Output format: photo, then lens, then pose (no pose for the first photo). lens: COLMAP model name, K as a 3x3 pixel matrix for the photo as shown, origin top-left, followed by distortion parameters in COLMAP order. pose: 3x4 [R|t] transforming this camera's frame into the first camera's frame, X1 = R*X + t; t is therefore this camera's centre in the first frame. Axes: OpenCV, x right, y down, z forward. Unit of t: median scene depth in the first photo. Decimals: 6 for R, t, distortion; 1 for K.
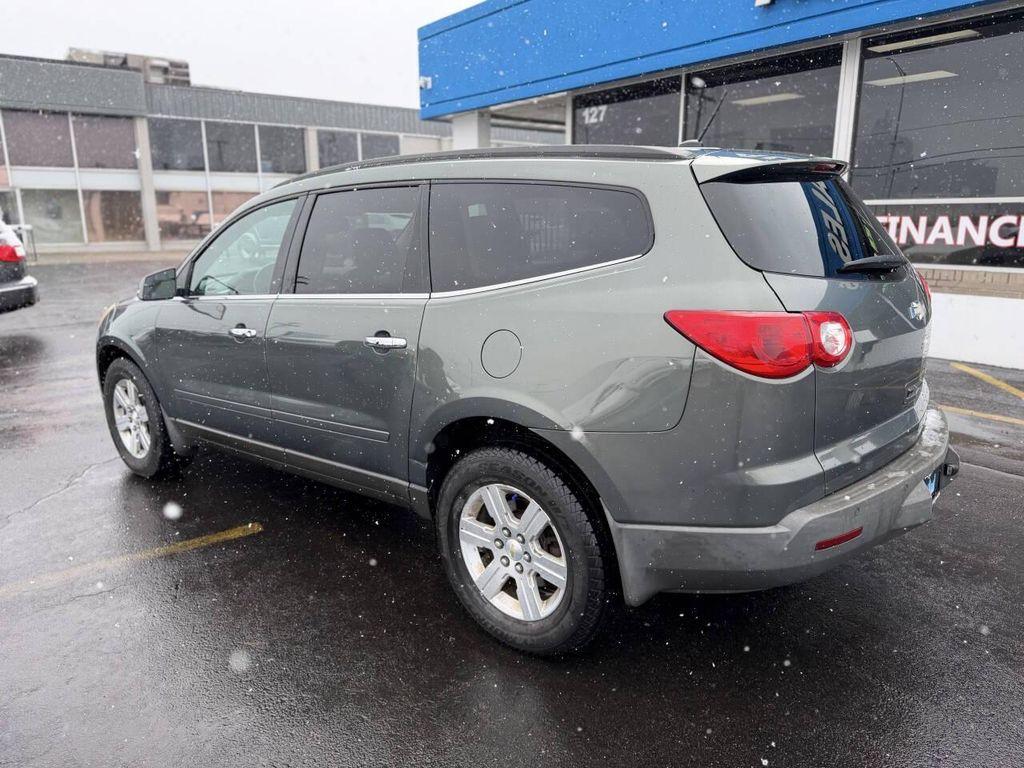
lens RADIAL K [[728.8, 0, 511.3], [0, 728.8, 387.7], [0, 0, 1]] dist [0.033966, -0.029616]
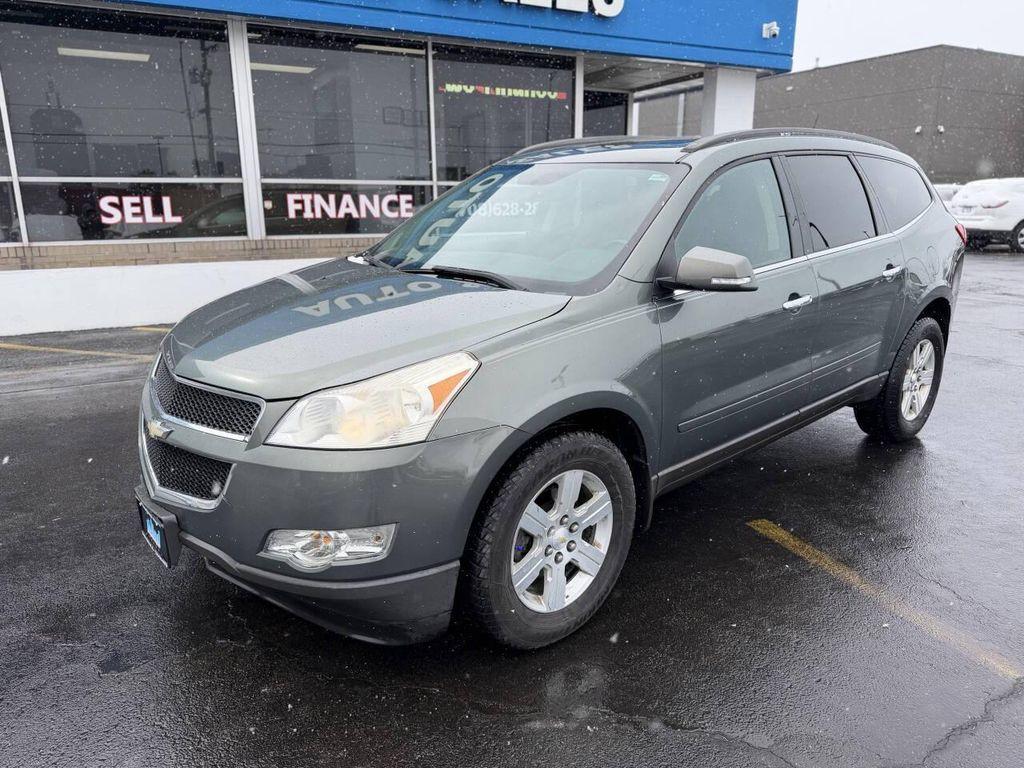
lens RADIAL K [[728.8, 0, 509.1], [0, 728.8, 384.7], [0, 0, 1]] dist [0.033966, -0.029616]
pose [[0.143851, -0.241598, 0.959655, -1.565893], [0.229869, 0.951374, 0.205056, -0.295236], [-0.962532, 0.191097, 0.192392, 1.398150]]
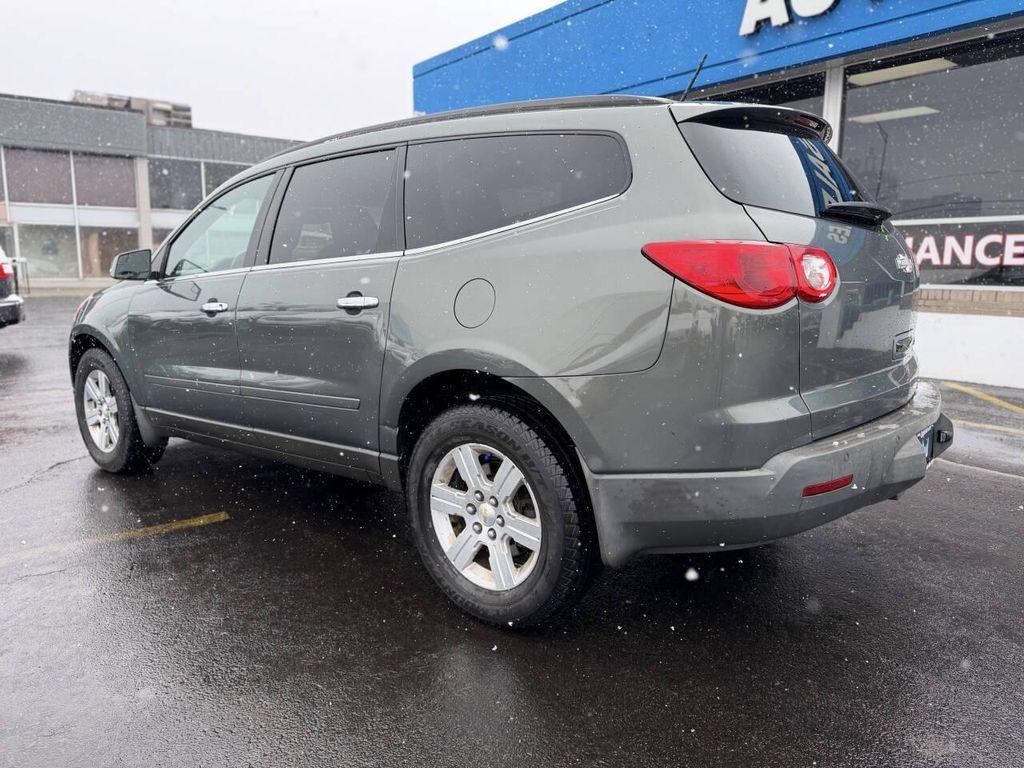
lens RADIAL K [[728.8, 0, 509.5], [0, 728.8, 379.2], [0, 0, 1]] dist [0.033966, -0.029616]
pose [[0.999931, 0.009748, 0.006580, 0.022443], [-0.009228, 0.997153, -0.074834, 0.103956], [-0.007290, 0.074768, 0.997174, 0.040436]]
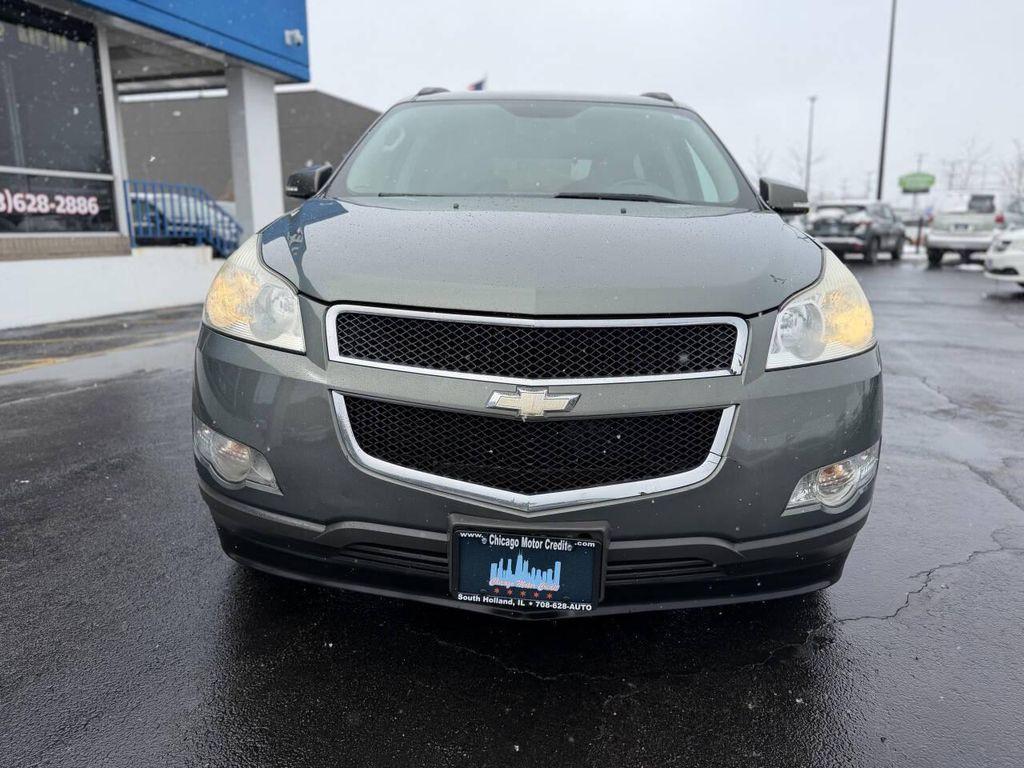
lens RADIAL K [[728.8, 0, 511.3], [0, 728.8, 385.6], [0, 0, 1]] dist [0.033966, -0.029616]
pose [[-0.620159, -0.159717, 0.768045, -1.220655], [0.179261, 0.924298, 0.336955, -0.358024], [-0.763720, 0.346647, -0.544581, 2.248764]]
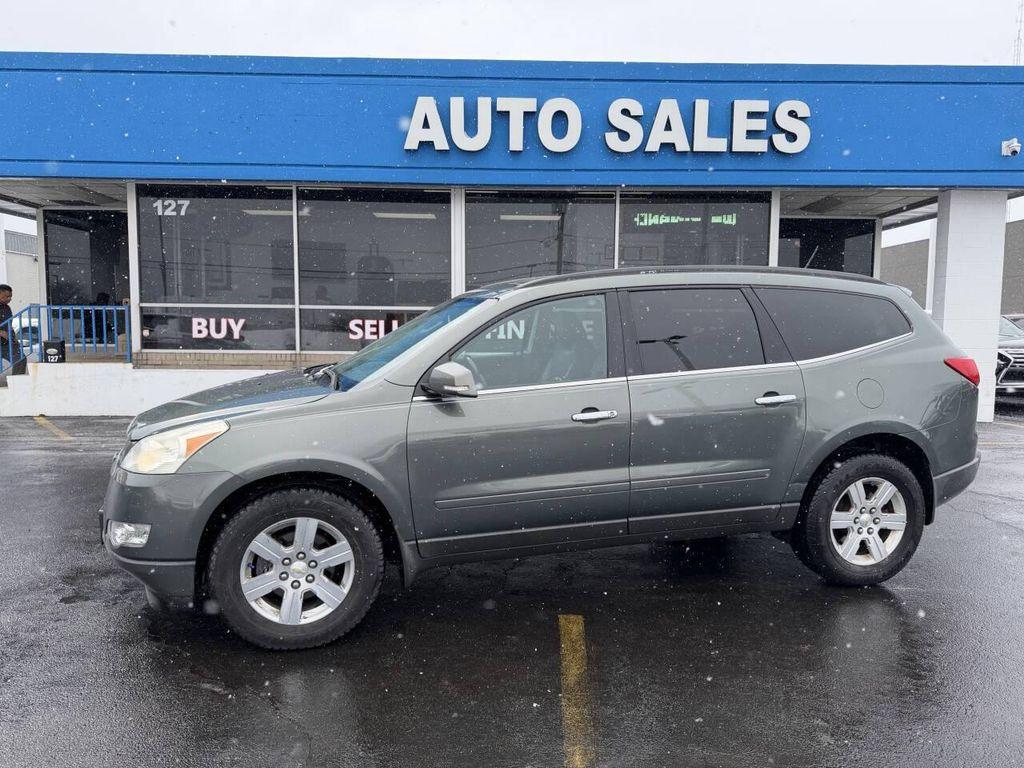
lens RADIAL K [[728.8, 0, 515.0], [0, 728.8, 391.2], [0, 0, 1]] dist [0.033966, -0.029616]
pose [[0.582993, -0.066667, 0.809738, -1.486958], [0.175140, 0.983509, -0.045124, -0.096974], [-0.793376, 0.168124, 0.585055, 0.558883]]
